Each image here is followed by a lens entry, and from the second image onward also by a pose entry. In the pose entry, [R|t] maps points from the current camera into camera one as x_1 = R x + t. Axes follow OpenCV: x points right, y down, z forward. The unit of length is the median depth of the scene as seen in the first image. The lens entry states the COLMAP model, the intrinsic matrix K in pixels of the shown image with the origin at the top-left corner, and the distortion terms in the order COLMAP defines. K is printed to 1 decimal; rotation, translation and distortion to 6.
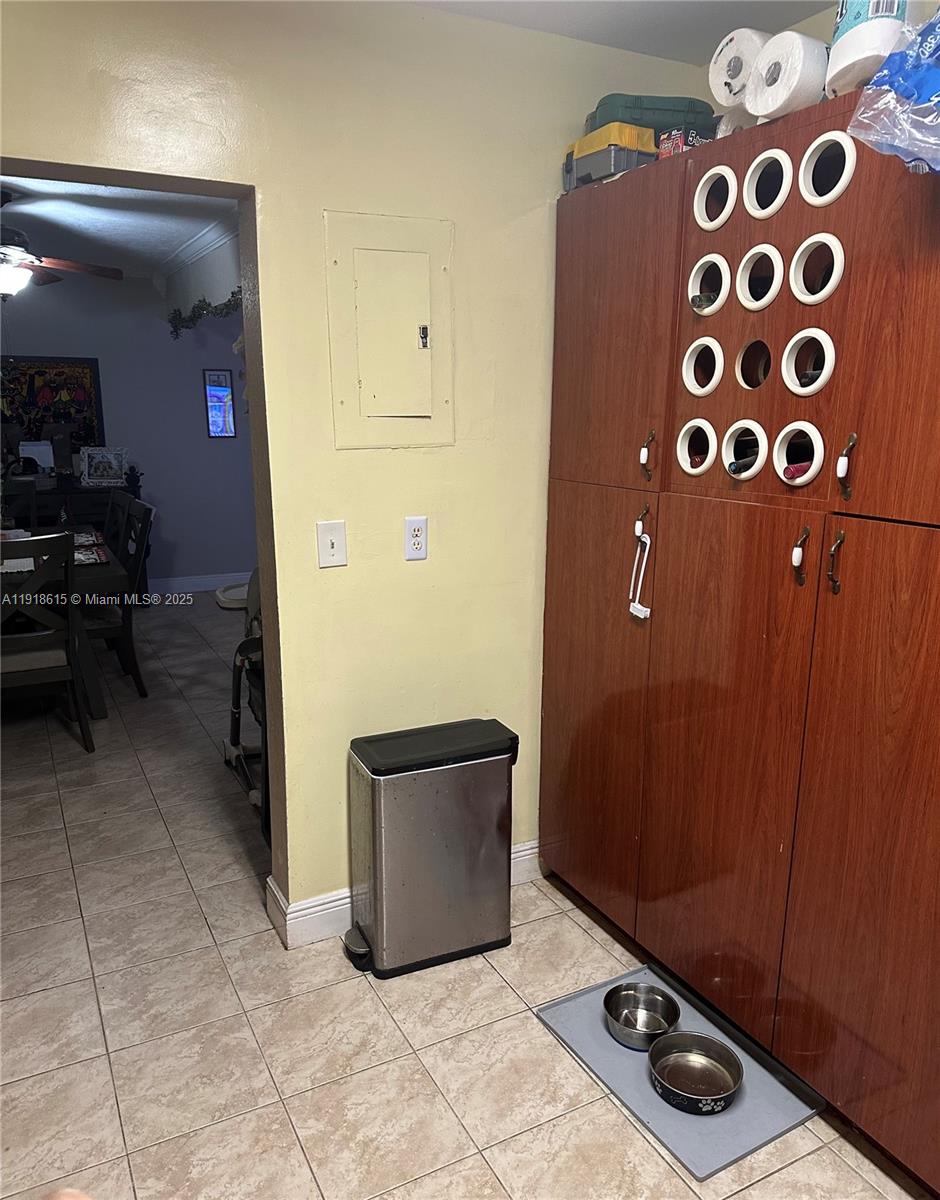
lens RADIAL K [[916.4, 0, 469.7], [0, 916.4, 607.6], [0, 0, 1]] dist [0.039387, -0.010696]
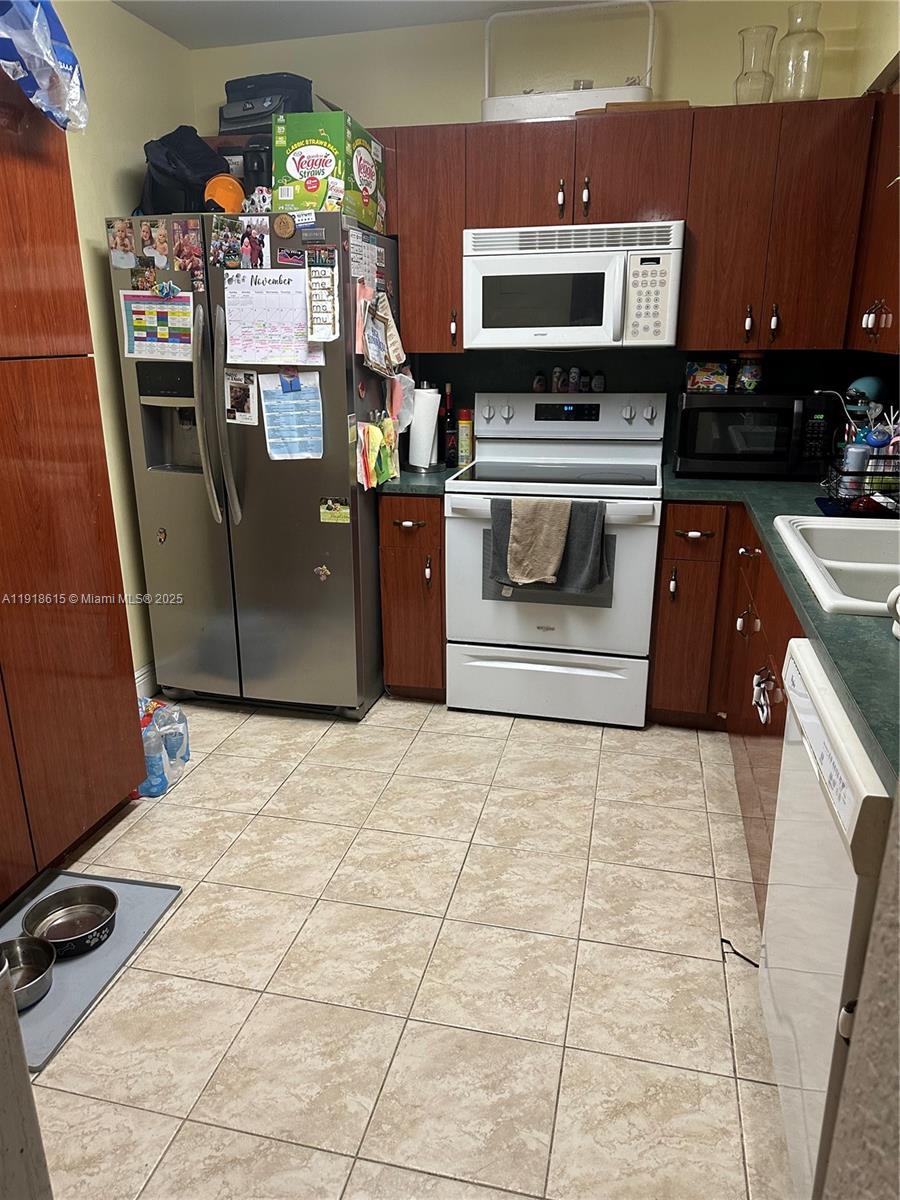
lens RADIAL K [[847.9, 0, 447.5], [0, 847.9, 599.7], [0, 0, 1]] dist [0.064796, -0.066519]
pose [[-0.757495, -0.183322, 0.626574, -0.642405], [0.153305, 0.882977, 0.443677, -0.188538], [-0.634586, 0.432140, -0.640746, 1.247142]]
